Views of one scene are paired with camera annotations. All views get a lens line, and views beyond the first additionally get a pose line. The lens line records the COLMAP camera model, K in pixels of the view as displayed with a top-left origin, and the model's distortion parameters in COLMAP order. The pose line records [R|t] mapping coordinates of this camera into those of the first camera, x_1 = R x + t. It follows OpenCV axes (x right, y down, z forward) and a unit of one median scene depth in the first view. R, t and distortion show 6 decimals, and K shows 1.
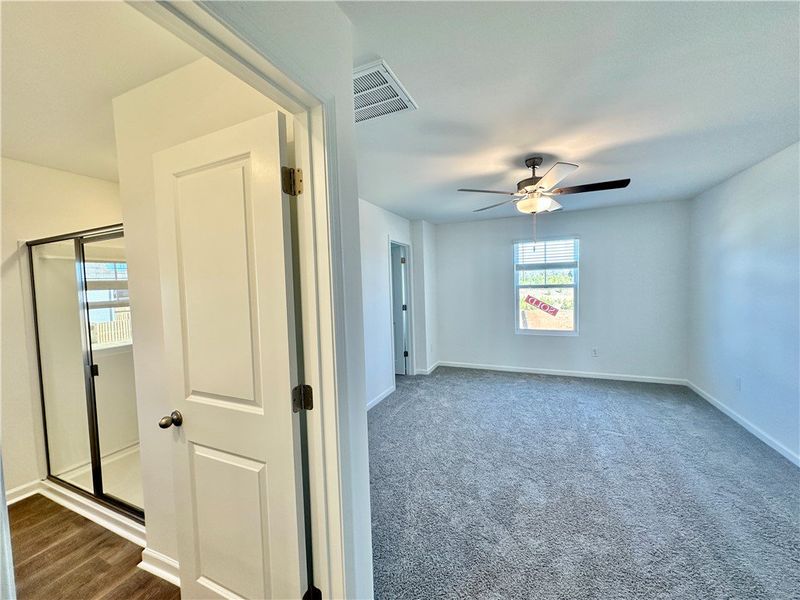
lens RADIAL K [[317.2, 0, 400.0], [0, 317.2, 300.0], [0, 0, 1]] dist [-0.000543, 0.000223]
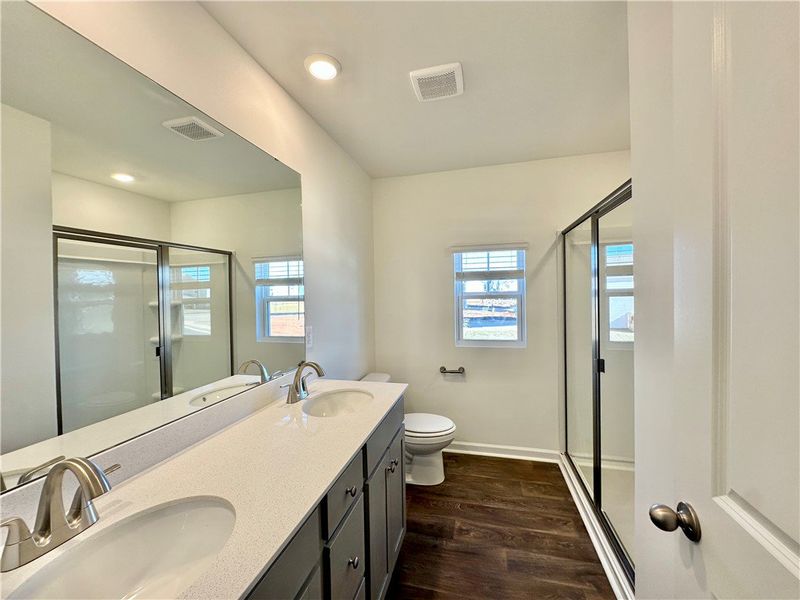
lens RADIAL K [[320.3, 0, 400.6], [0, 320.3, 298.6], [0, 0, 1]] dist [-0.000435, 0.000192]
pose [[0.168181, 0.045702, -0.984696, -0.206203], [-0.033732, 0.998607, 0.040586, 0.023292], [0.985179, 0.026390, 0.169488, 0.312202]]
